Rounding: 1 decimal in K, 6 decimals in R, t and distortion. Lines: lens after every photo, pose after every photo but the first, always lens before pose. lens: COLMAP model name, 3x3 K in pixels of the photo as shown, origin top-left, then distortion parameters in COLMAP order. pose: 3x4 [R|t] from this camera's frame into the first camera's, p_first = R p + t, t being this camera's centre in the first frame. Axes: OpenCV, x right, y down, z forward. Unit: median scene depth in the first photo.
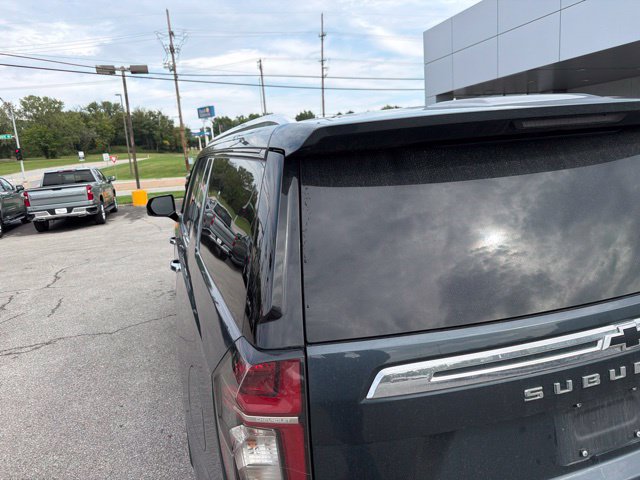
lens RADIAL K [[456.7, 0, 316.8], [0, 456.7, 240.6], [0, 0, 1]] dist [0.024643, -0.029603]
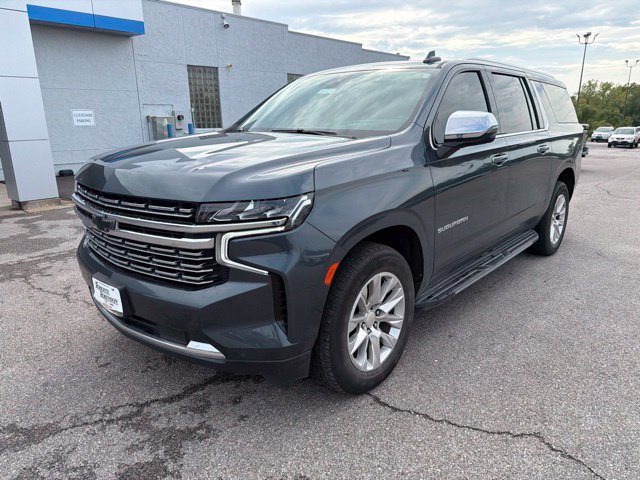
lens RADIAL K [[456.7, 0, 319.9], [0, 456.7, 235.1], [0, 0, 1]] dist [0.024643, -0.029603]
pose [[-0.512317, -0.131877, 0.848610, -0.167416], [0.209651, 0.939037, 0.272499, -0.032894], [-0.832813, 0.317518, -0.453437, 0.319343]]
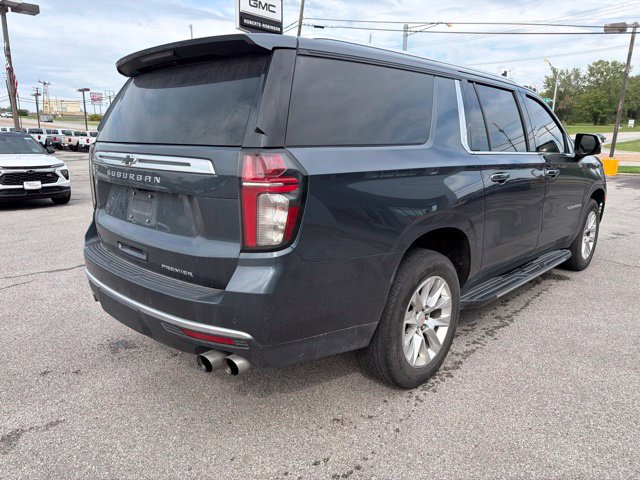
lens RADIAL K [[456.7, 0, 326.6], [0, 456.7, 242.7], [0, 0, 1]] dist [0.024643, -0.029603]
pose [[0.487762, 0.277763, -0.827609, 0.153217], [-0.217243, 0.956828, 0.193096, -0.001712], [0.845514, 0.085607, 0.527046, 0.035161]]
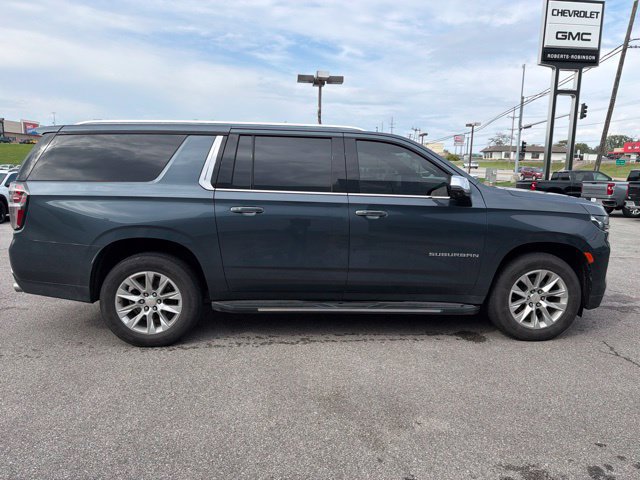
lens RADIAL K [[456.7, 0, 324.4], [0, 456.7, 240.2], [0, 0, 1]] dist [0.024643, -0.029603]
pose [[-0.234167, 0.222604, -0.946369, 0.221574], [-0.181911, 0.946208, 0.267578, -0.049172], [0.955026, 0.234813, -0.181076, 0.227311]]
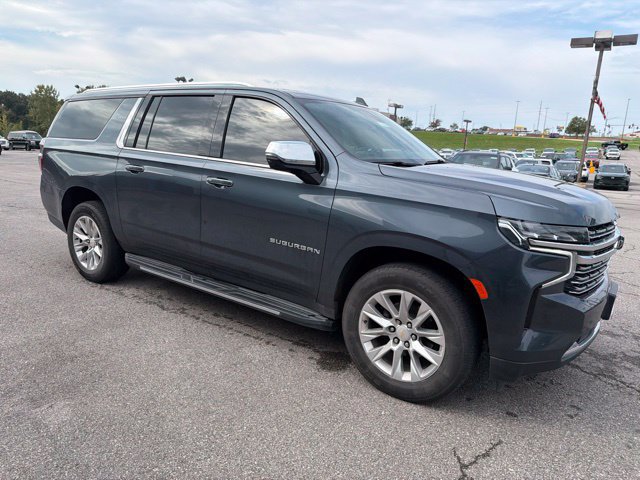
lens RADIAL K [[456.7, 0, 323.6], [0, 456.7, 235.9], [0, 0, 1]] dist [0.024643, -0.029603]
pose [[-0.791858, 0.159602, -0.589481, 0.105589], [-0.104322, 0.915709, 0.388065, -0.062598], [0.601729, 0.368789, -0.708461, 0.355140]]
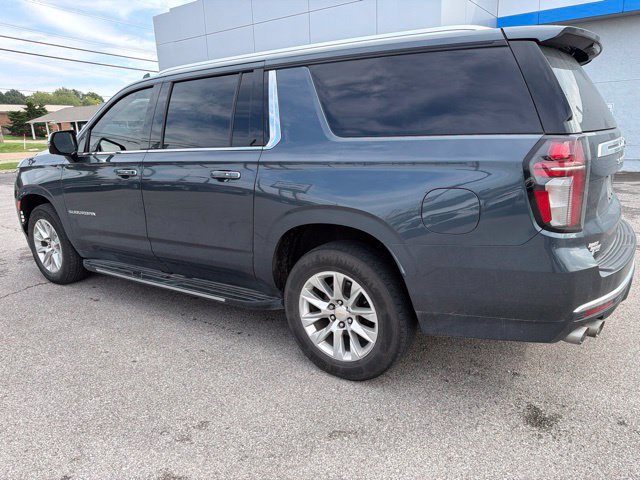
lens RADIAL K [[456.7, 0, 325.3], [0, 456.7, 242.2], [0, 0, 1]] dist [0.024643, -0.029603]
pose [[0.792696, -0.101148, 0.601167, -0.102747], [0.090073, 0.994749, 0.048599, 0.023948], [-0.602926, 0.015624, 0.797644, 0.002700]]
